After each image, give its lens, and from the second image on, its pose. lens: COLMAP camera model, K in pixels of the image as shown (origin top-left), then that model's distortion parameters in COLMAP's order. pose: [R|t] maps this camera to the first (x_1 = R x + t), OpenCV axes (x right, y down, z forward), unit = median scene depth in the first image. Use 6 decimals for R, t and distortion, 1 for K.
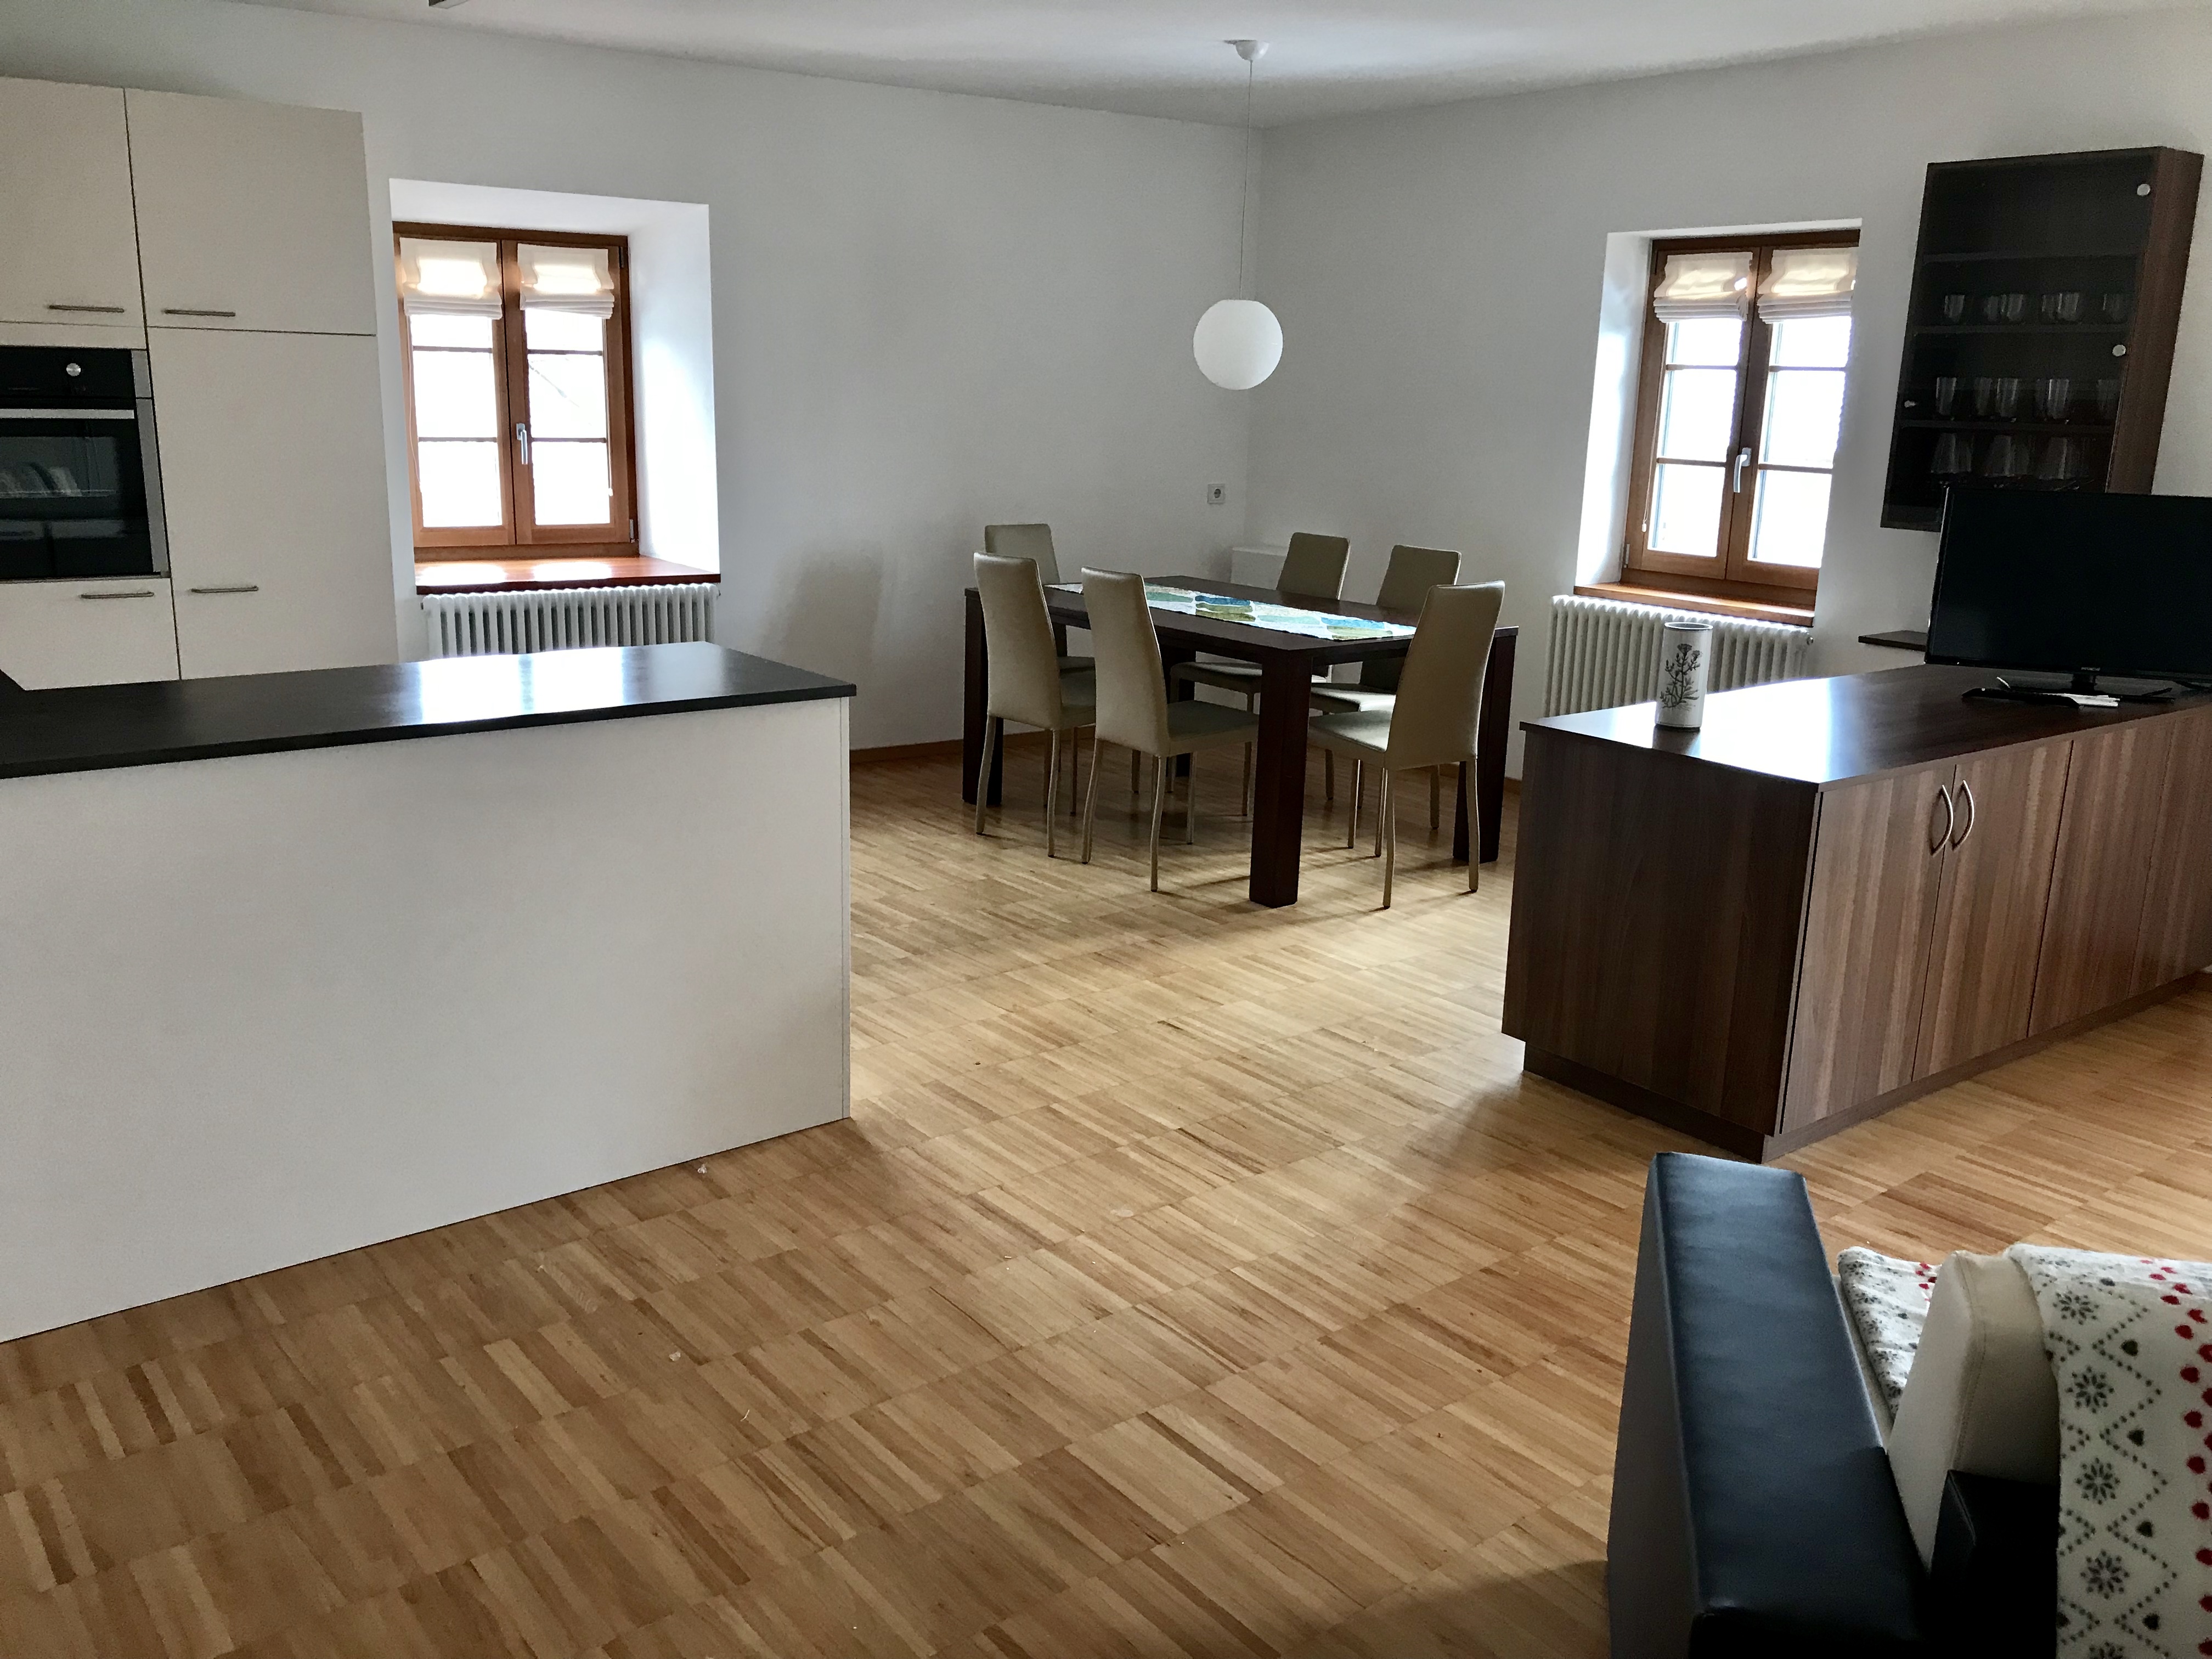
lens RADIAL K [[1808.8, 0, 1115.8], [0, 1808.8, 799.4], [0, 0, 1]] dist [0.091630, -0.136669]
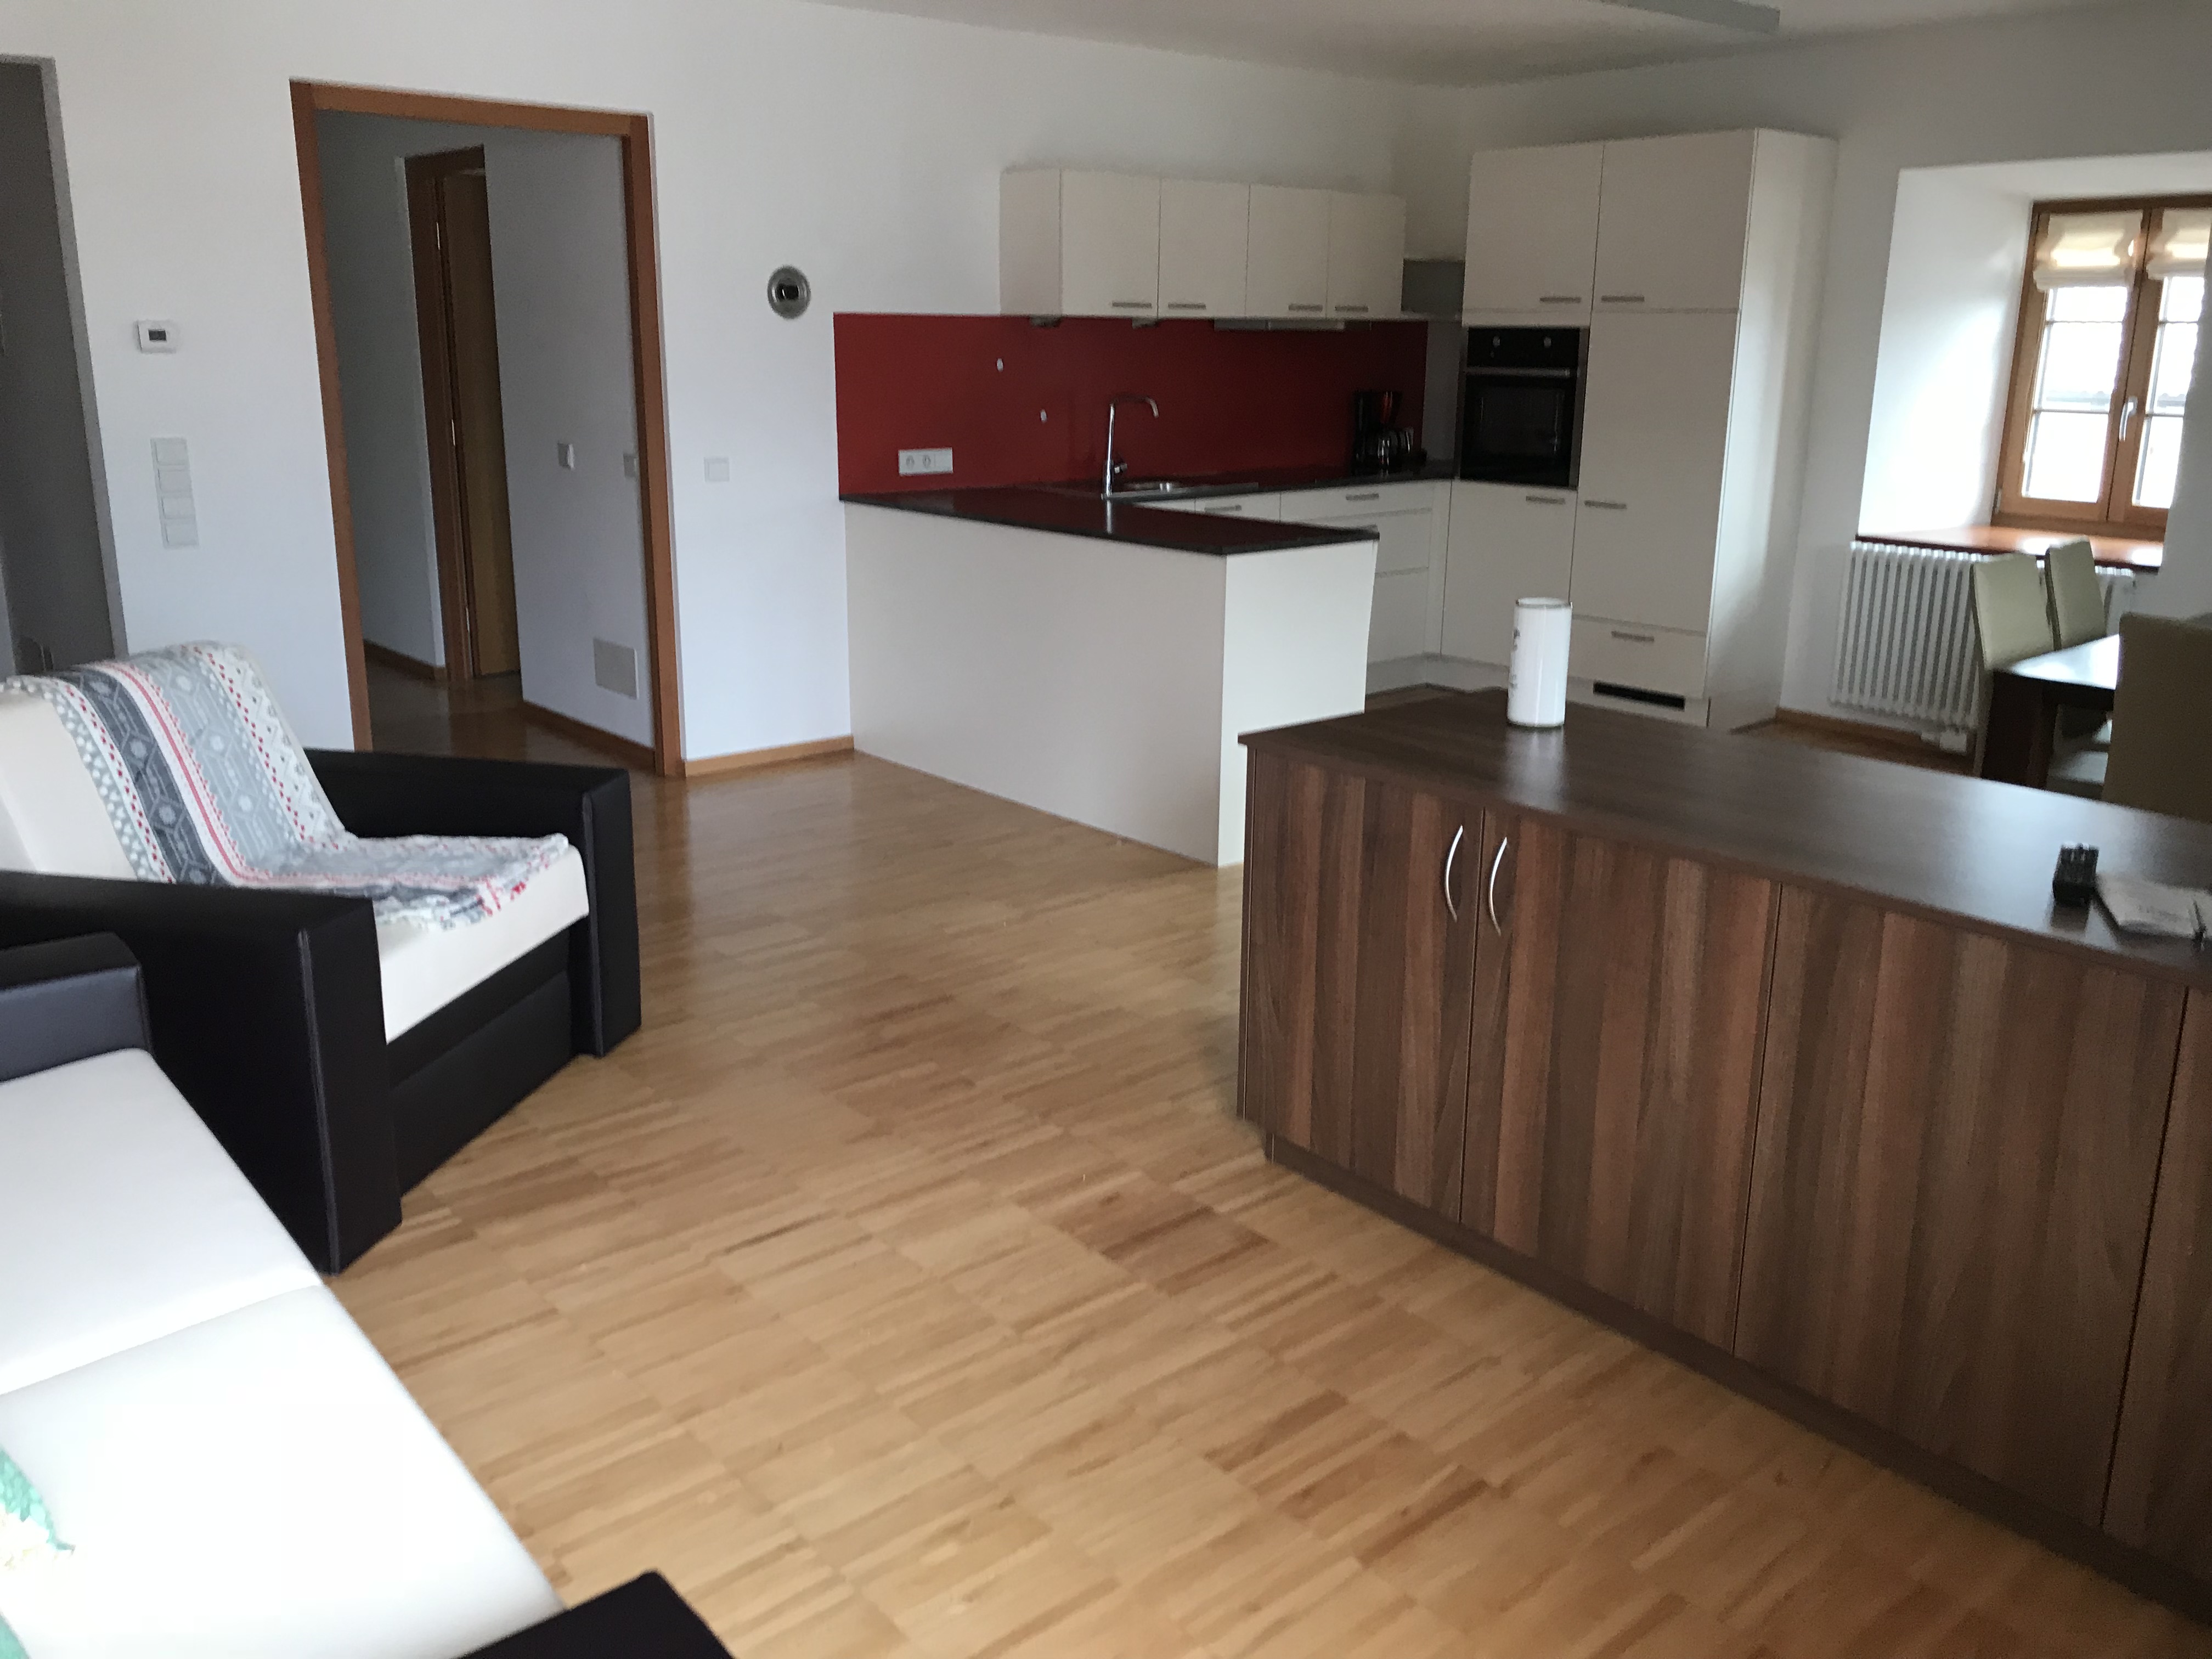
lens RADIAL K [[1808.8, 0, 1115.8], [0, 1808.8, 799.4], [0, 0, 1]] dist [0.091630, -0.136669]
pose [[0.029563, 0.218546, -0.975379, 0.959548], [-0.241002, 0.948576, 0.205236, -0.109147], [0.970074, 0.229000, 0.080712, 0.660284]]
